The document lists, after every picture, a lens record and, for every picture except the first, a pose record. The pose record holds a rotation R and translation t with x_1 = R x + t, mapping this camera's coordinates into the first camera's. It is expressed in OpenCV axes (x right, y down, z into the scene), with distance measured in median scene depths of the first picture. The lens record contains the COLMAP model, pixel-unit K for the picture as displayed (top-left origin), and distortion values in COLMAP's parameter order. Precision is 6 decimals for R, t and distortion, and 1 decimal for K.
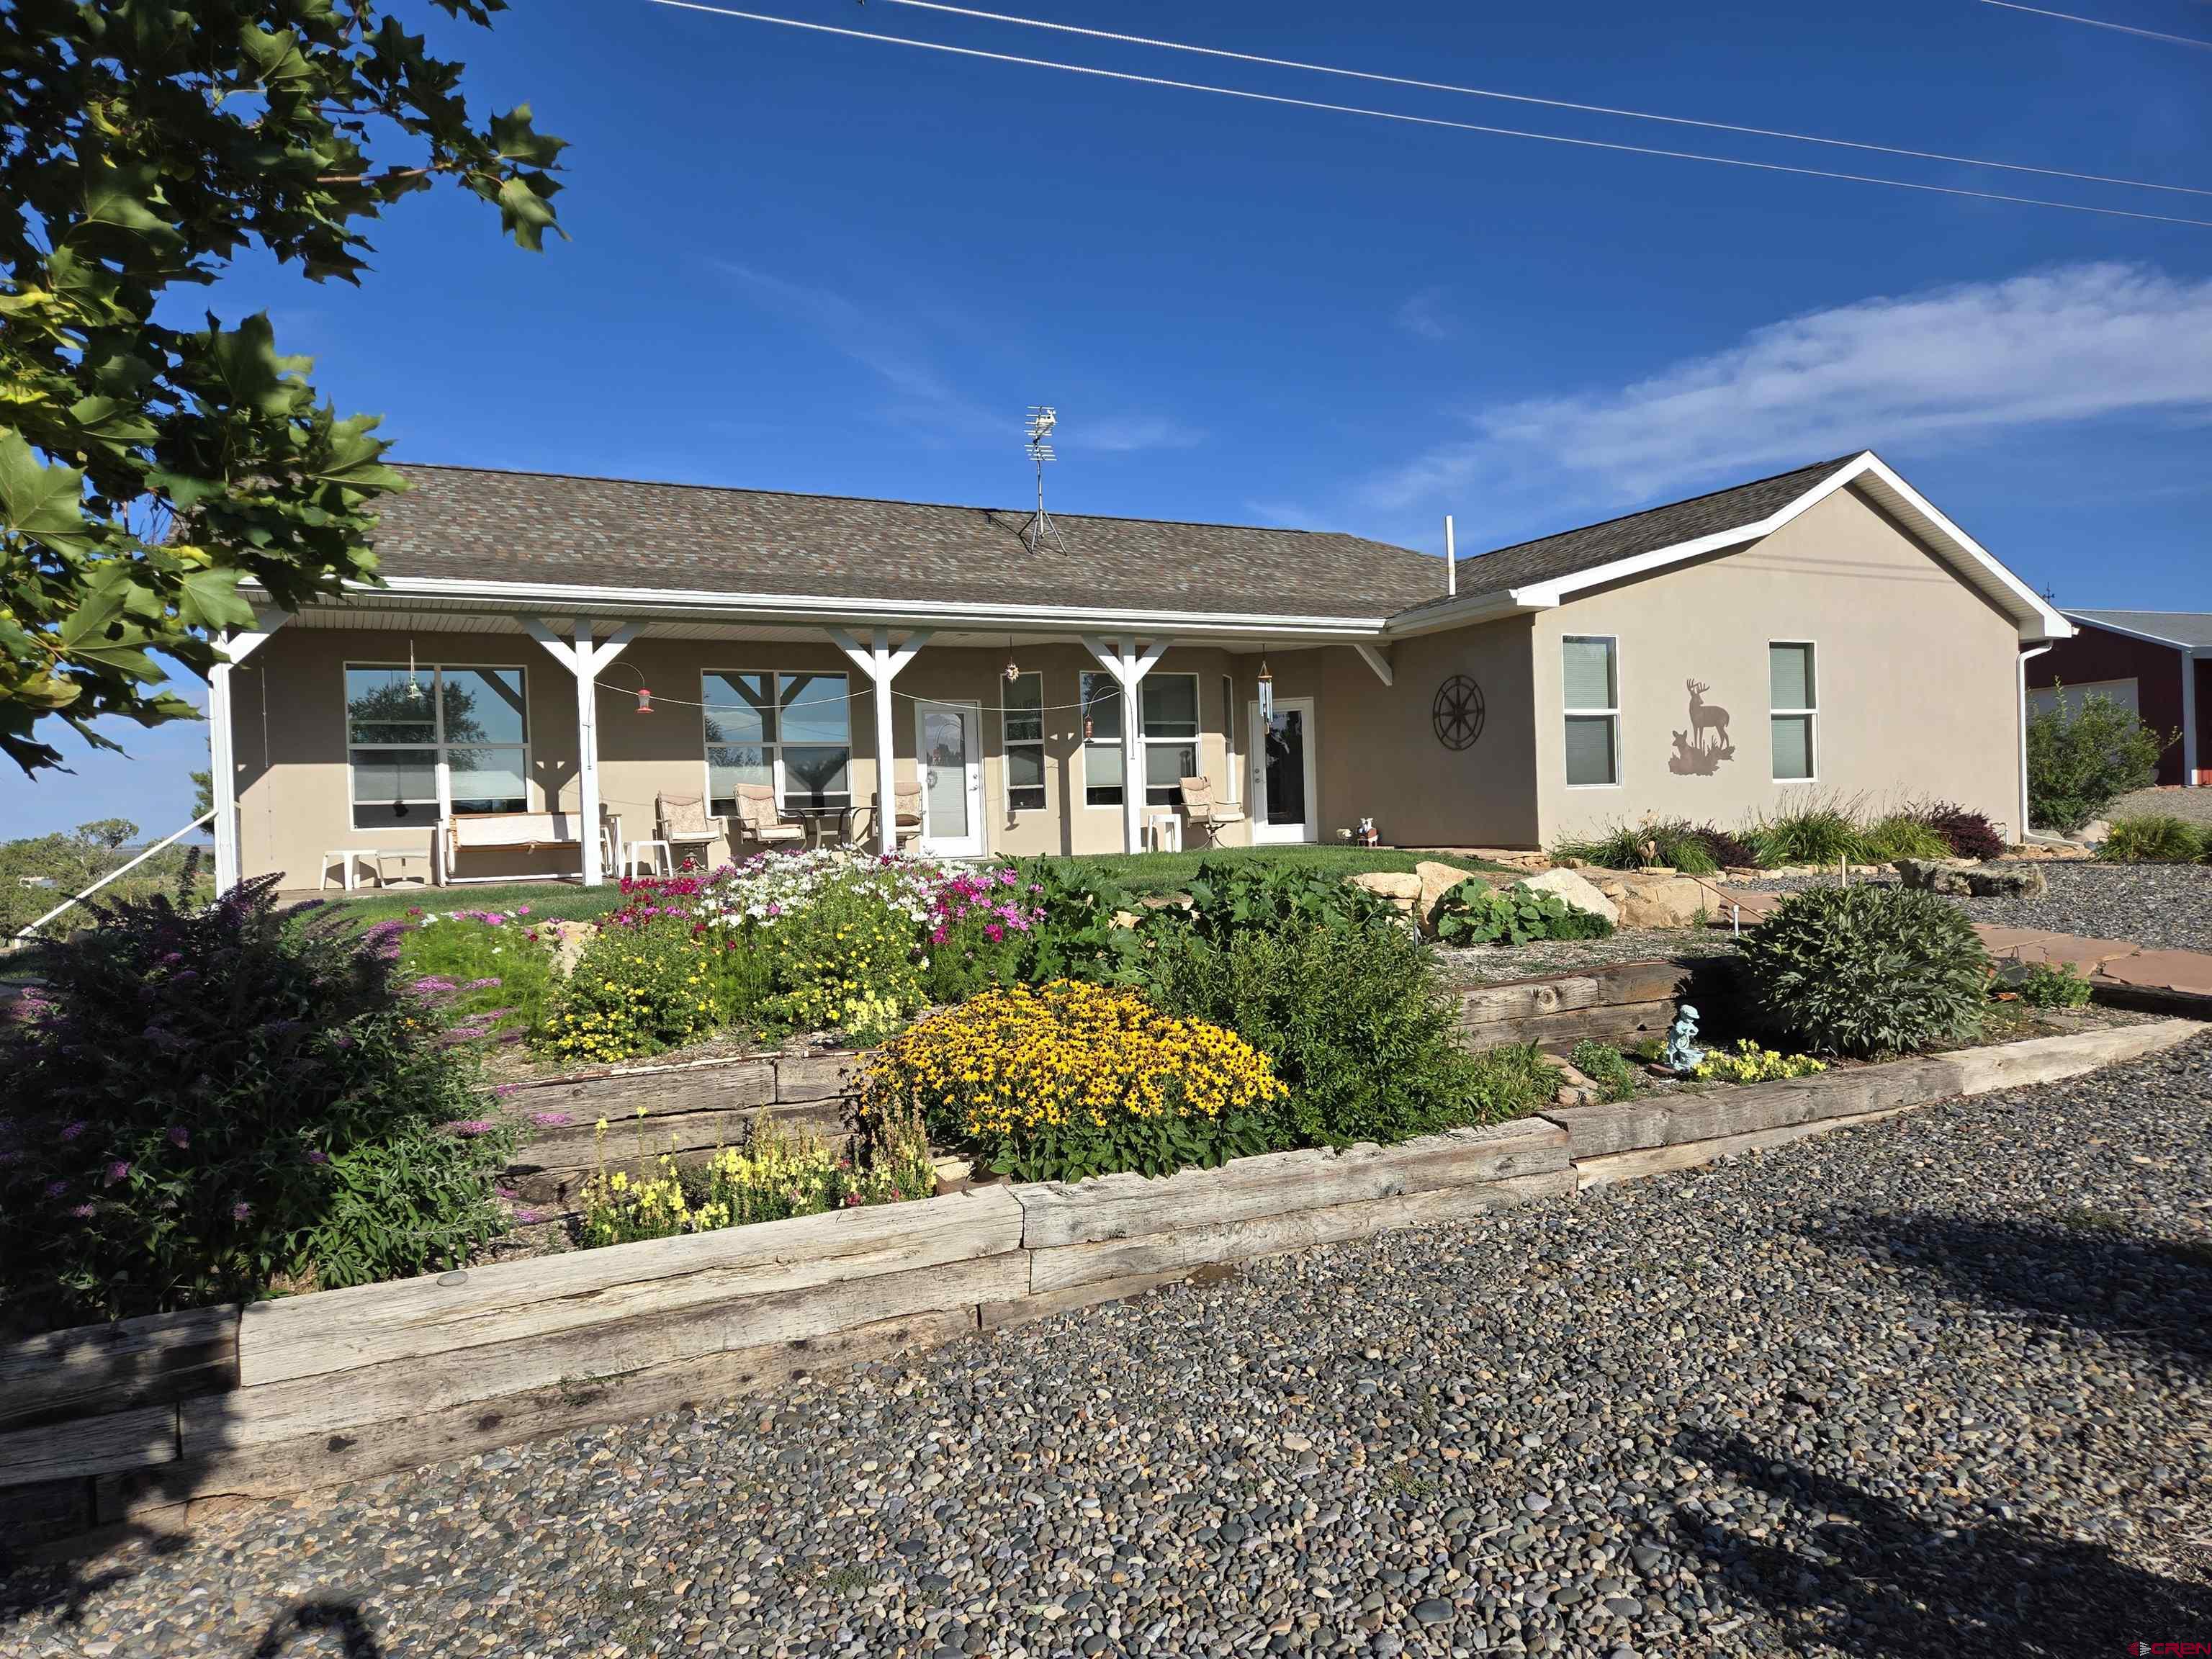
lens RADIAL K [[1521.0, 0, 1110.1], [0, 1521.0, 840.3], [0, 0, 1]] dist [0.066975, -0.051871]
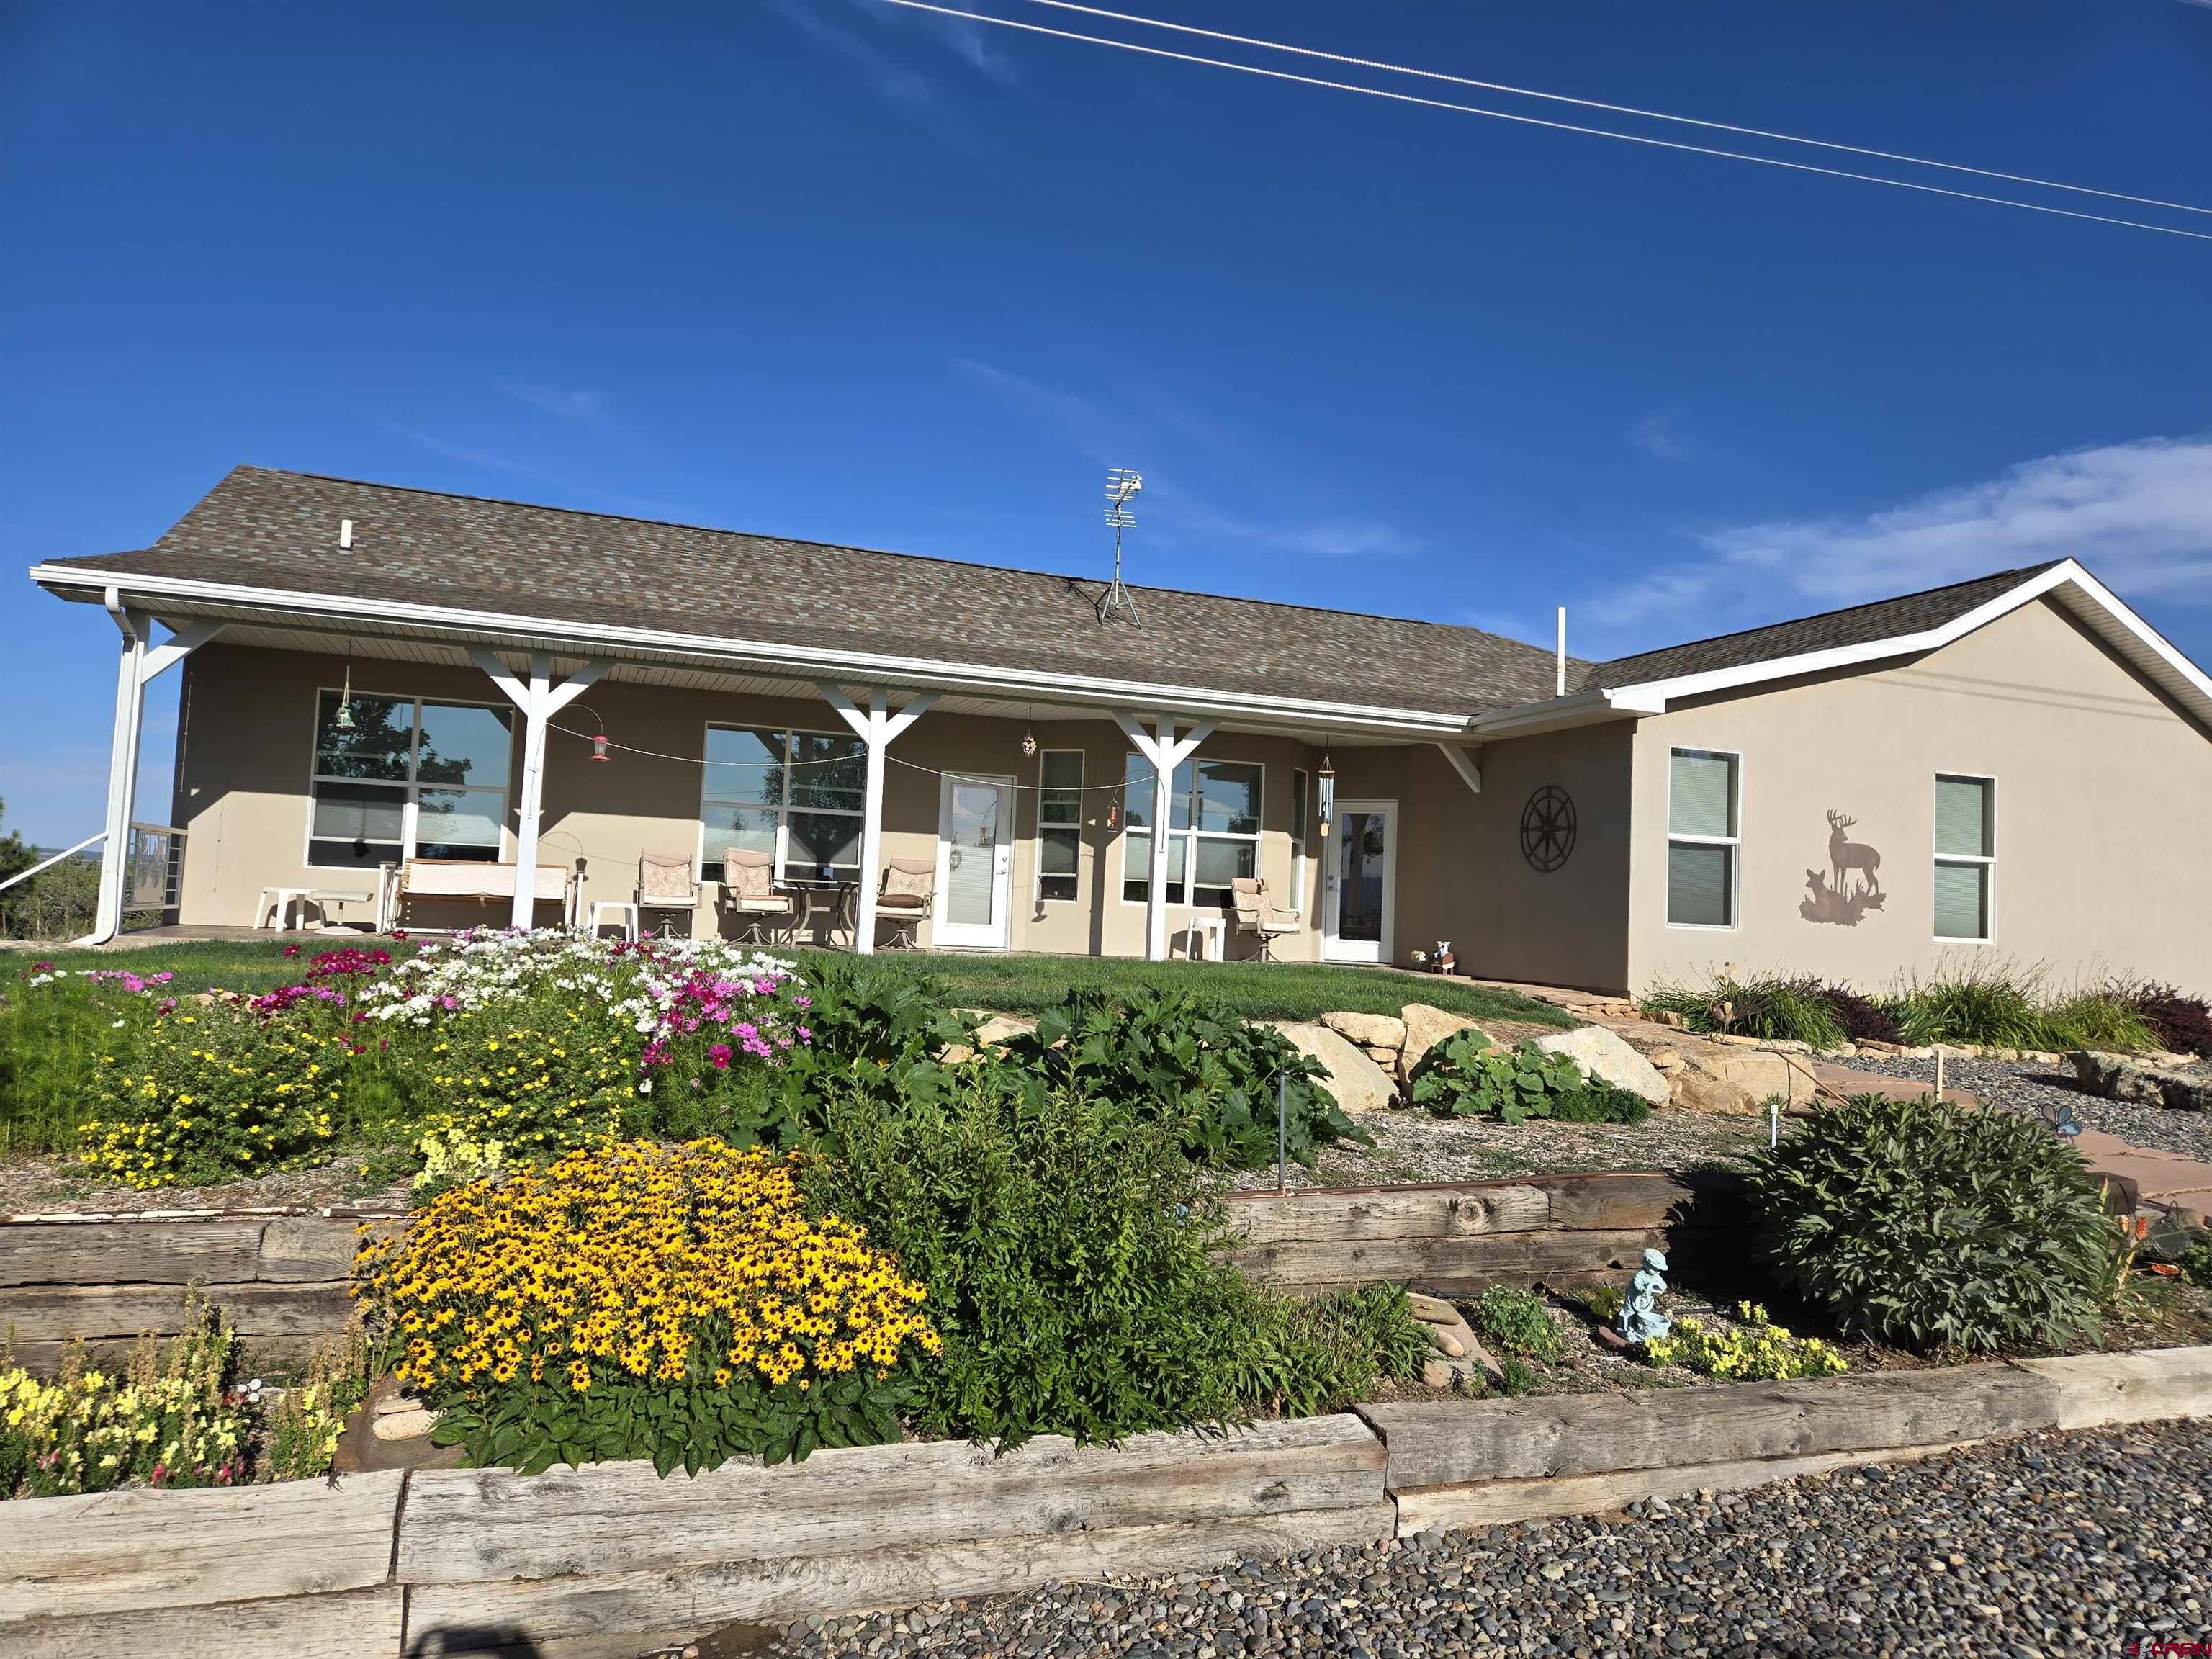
lens RADIAL K [[1521.0, 0, 1111.2], [0, 1521.0, 817.9], [0, 0, 1]] dist [0.066975, -0.051871]
pose [[0.989464, 0.072421, -0.125366, 0.202423], [-0.081525, 0.994275, -0.069076, -0.021373], [0.119646, 0.078569, 0.989703, 0.249283]]
